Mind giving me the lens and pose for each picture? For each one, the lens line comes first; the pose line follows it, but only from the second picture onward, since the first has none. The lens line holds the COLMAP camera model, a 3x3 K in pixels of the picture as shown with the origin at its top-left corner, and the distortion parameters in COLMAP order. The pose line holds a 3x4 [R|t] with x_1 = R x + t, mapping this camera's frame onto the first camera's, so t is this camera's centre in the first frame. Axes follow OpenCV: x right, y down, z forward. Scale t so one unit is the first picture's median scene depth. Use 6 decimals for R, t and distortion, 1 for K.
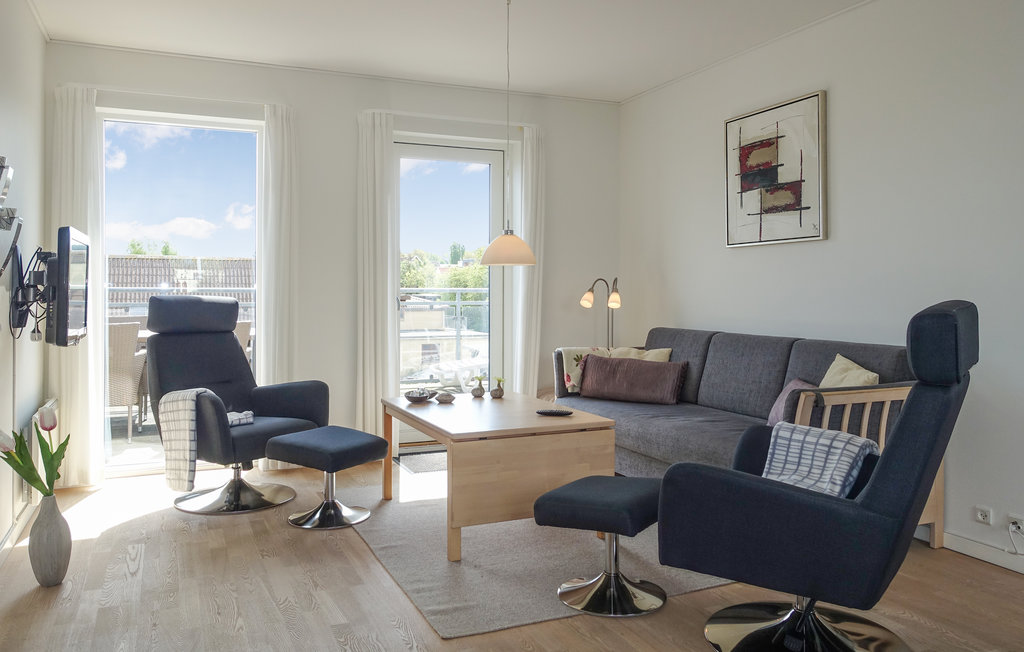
lens RADIAL K [[791.5, 0, 510.3], [0, 791.5, 290.3], [0, 0, 1]] dist [-0.000096, 0.000171]
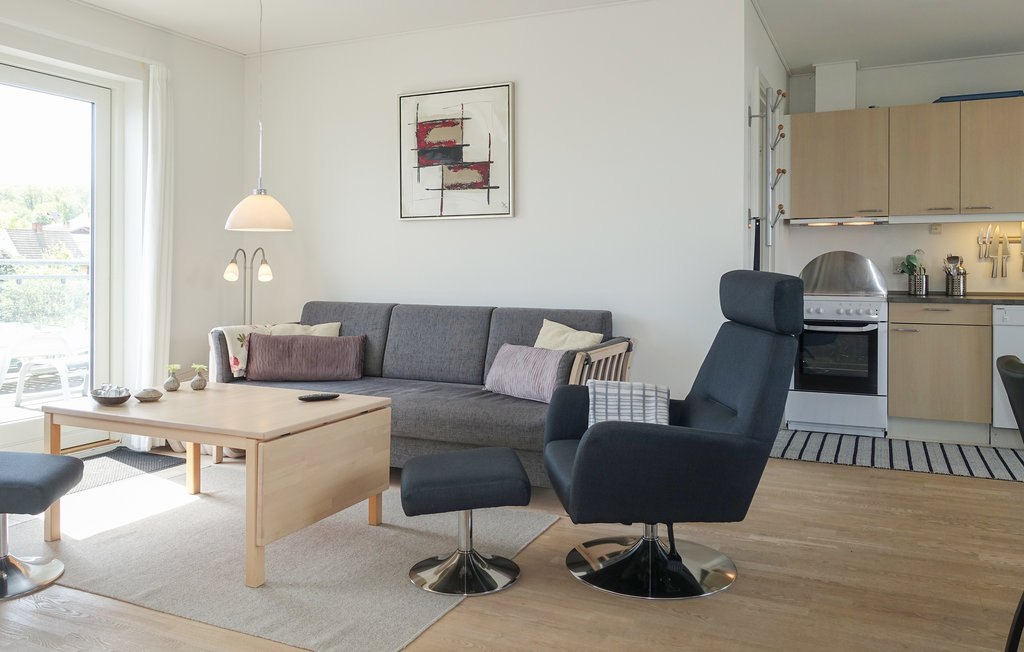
lens RADIAL K [[791.5, 0, 508.2], [0, 791.5, 274.9], [0, 0, 1]] dist [-0.000096, 0.000171]
pose [[0.752222, -0.003381, 0.658901, -0.309094], [-0.004552, 0.999936, 0.010328, 0.005048], [-0.658894, -0.010768, 0.752159, 0.154964]]
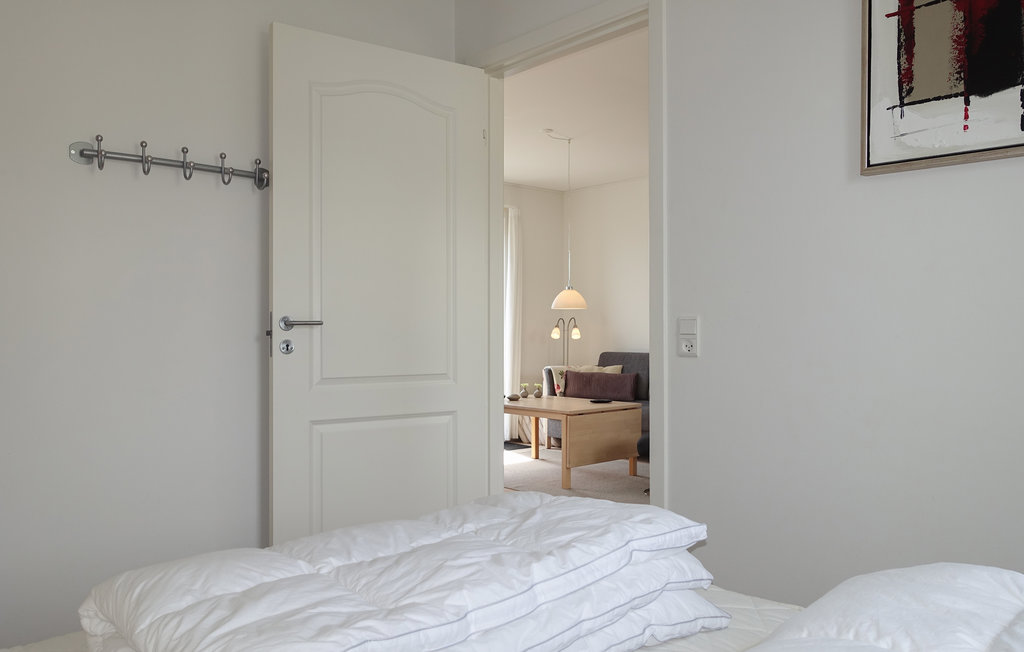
lens RADIAL K [[791.5, 0, 513.7], [0, 791.5, 330.8], [0, 0, 1]] dist [-0.000096, 0.000171]
pose [[0.947631, -0.002709, 0.319356, -0.518418], [0.003076, 0.999995, -0.000644, 0.010102], [-0.319353, 0.001592, 0.947634, -0.387026]]
